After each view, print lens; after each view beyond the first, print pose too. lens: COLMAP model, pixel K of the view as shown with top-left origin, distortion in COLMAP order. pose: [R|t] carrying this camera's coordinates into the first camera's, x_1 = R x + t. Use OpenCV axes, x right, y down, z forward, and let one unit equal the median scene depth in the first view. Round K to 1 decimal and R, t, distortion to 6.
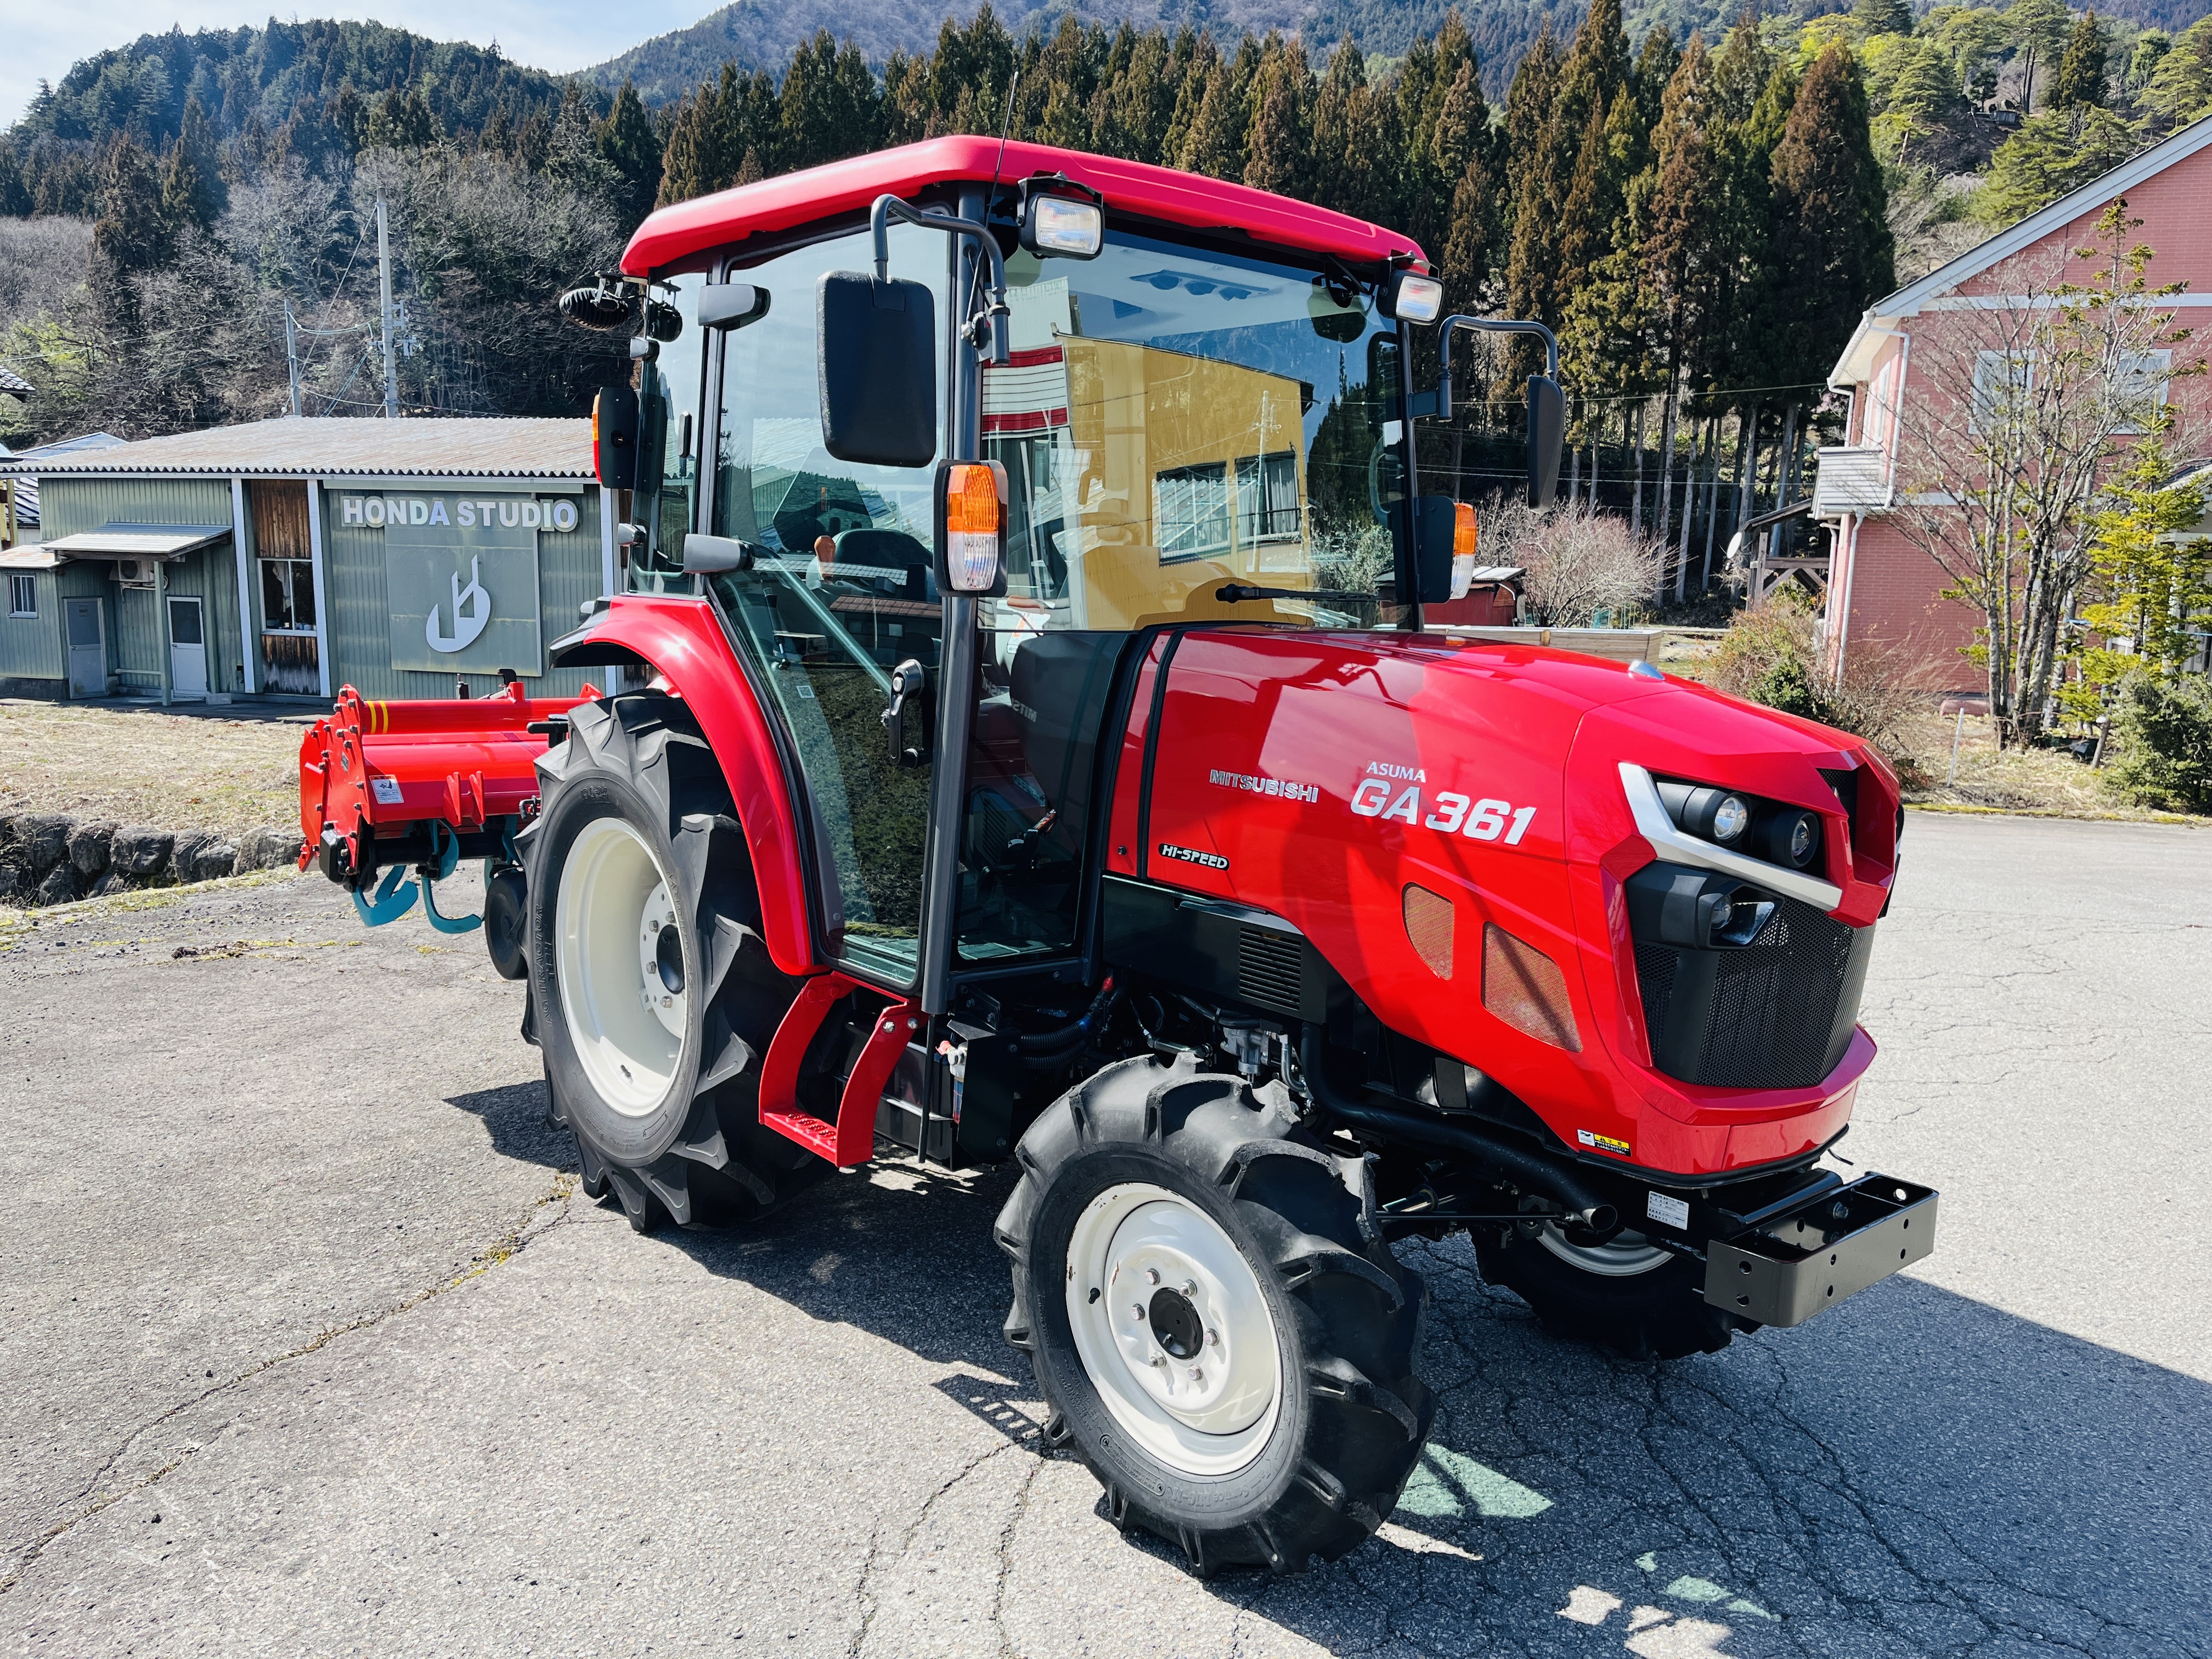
lens RADIAL K [[1661.3, 0, 1106.0], [0, 1661.3, 829.5], [0, 0, 1]] dist [0.092347, -0.126312]
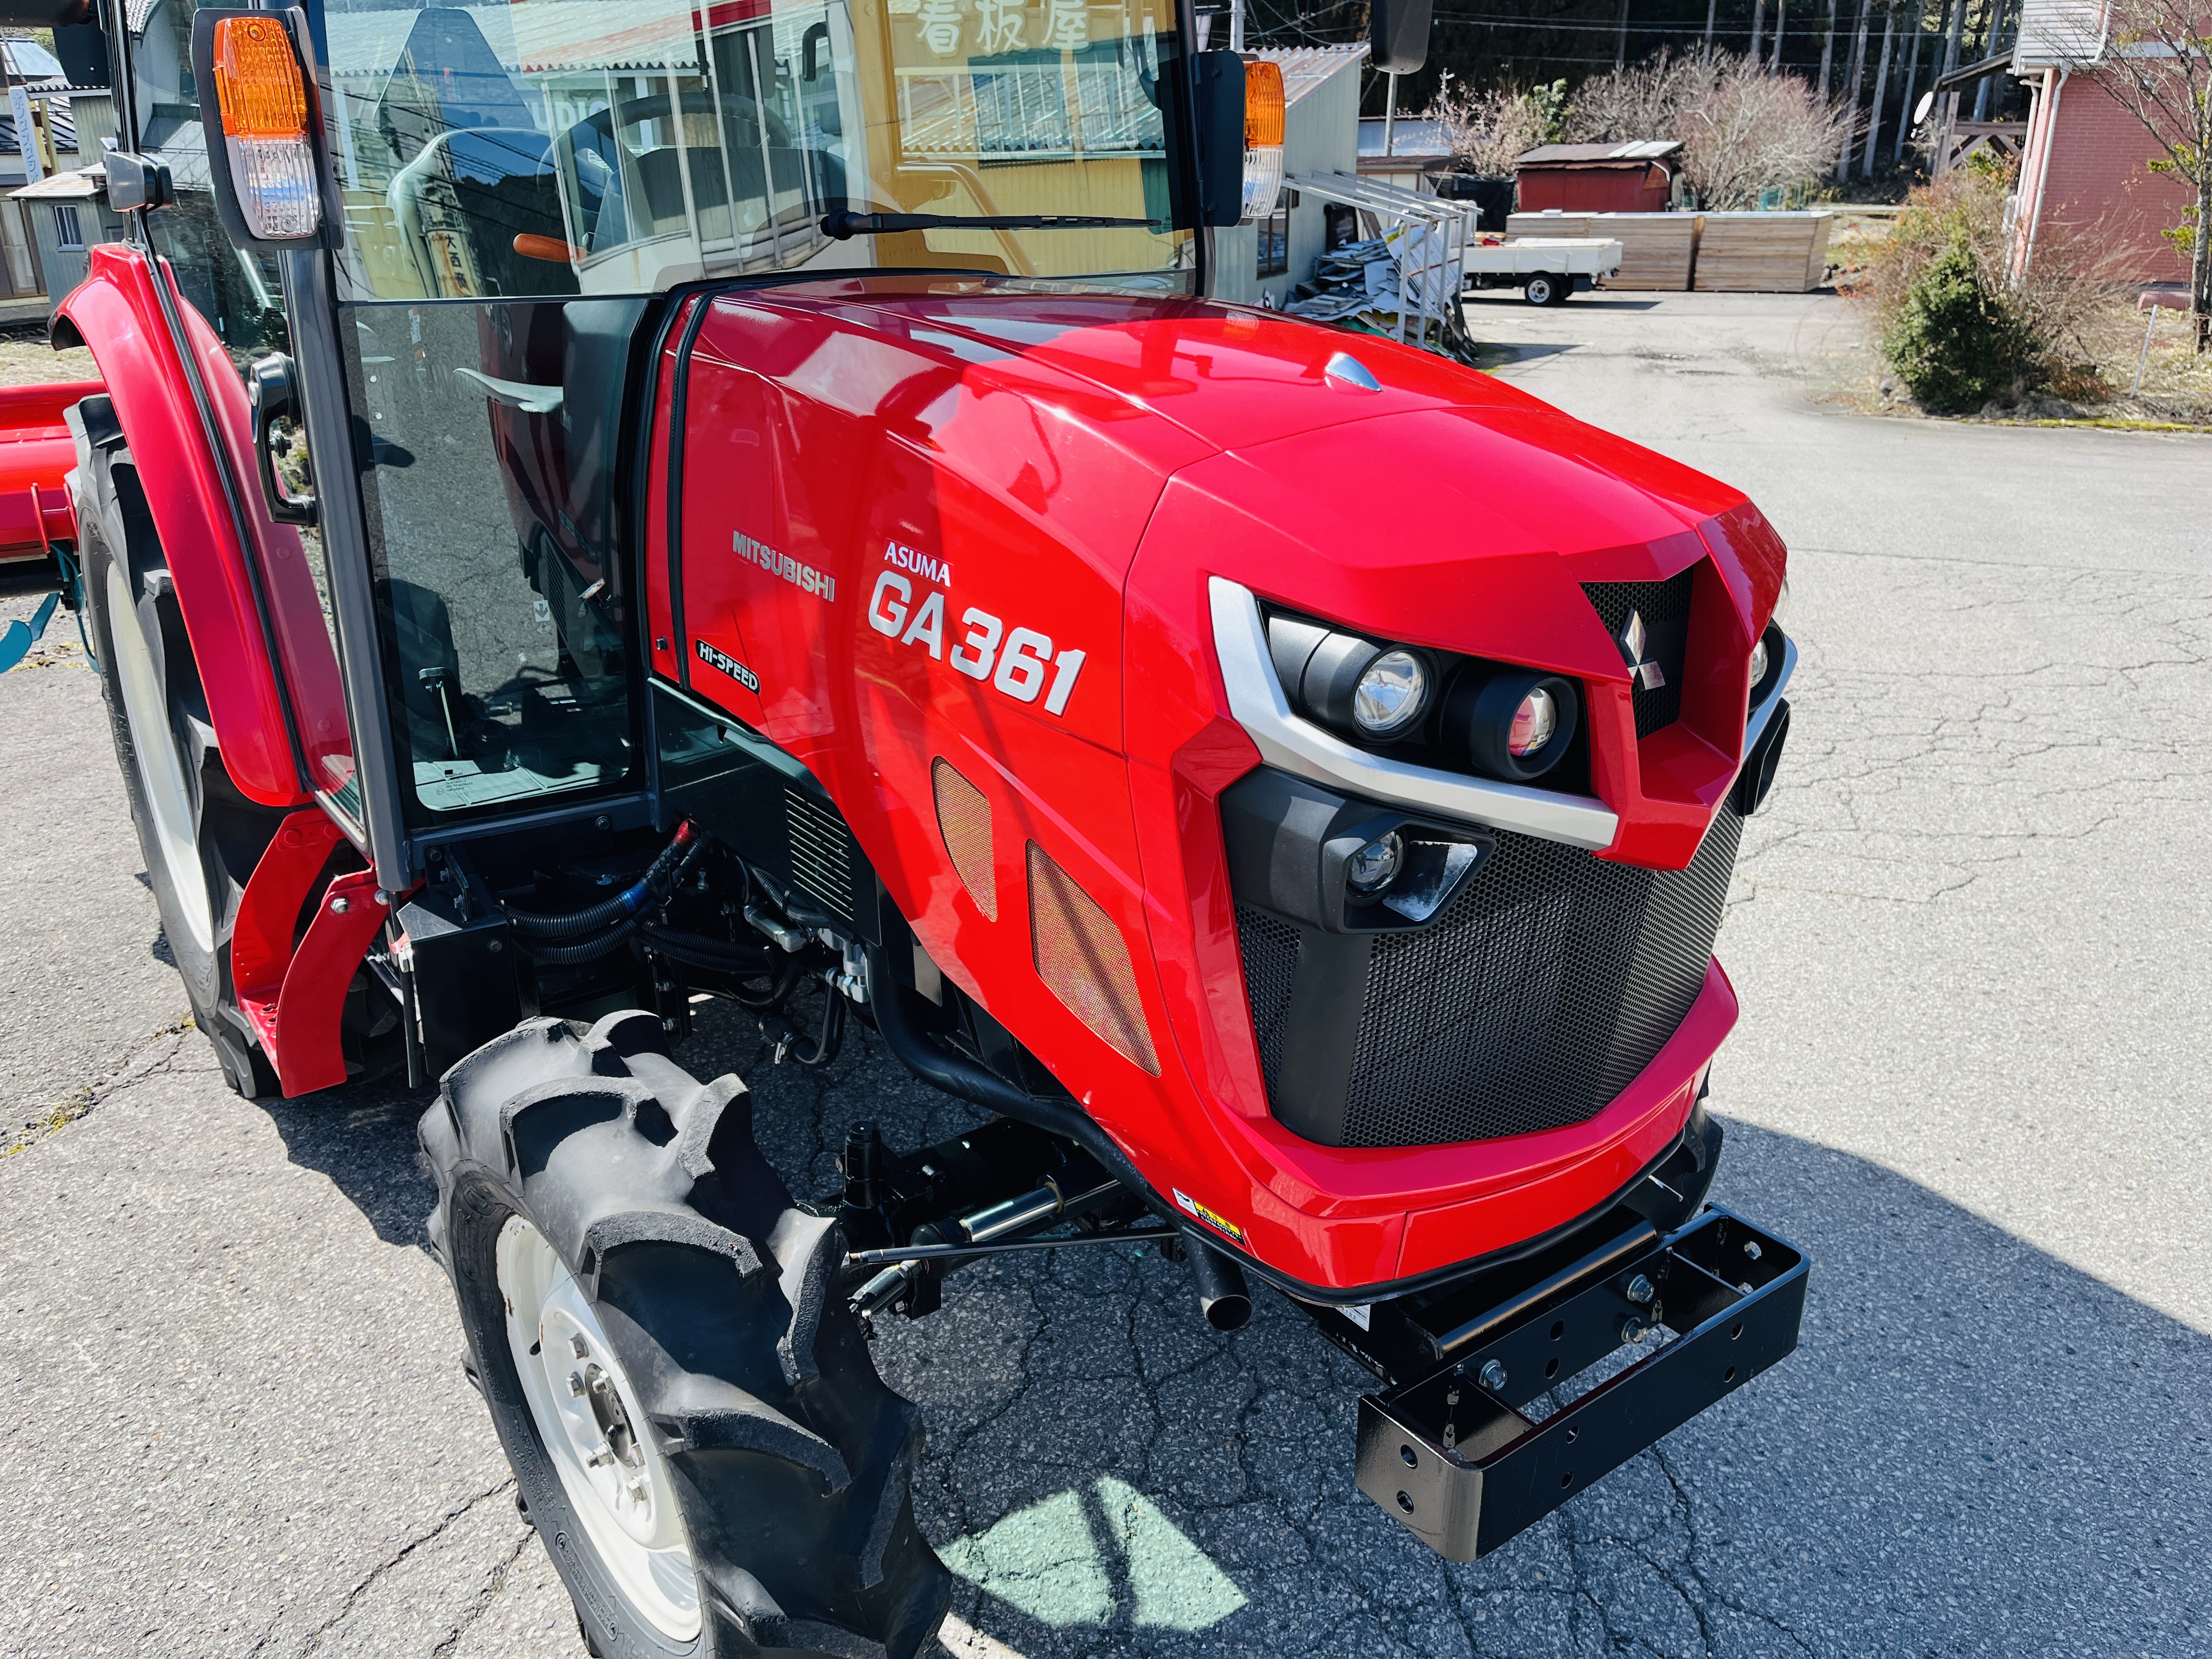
lens RADIAL K [[1668.8, 0, 1109.2], [0, 1668.8, 821.4], [0, 0, 1]] dist [0.087474, -0.130256]
pose [[0.996848, -0.000542, -0.079331, 0.116666], [0.017777, 0.976076, 0.216703, -0.029322], [0.077316, -0.217430, 0.973009, 0.170803]]
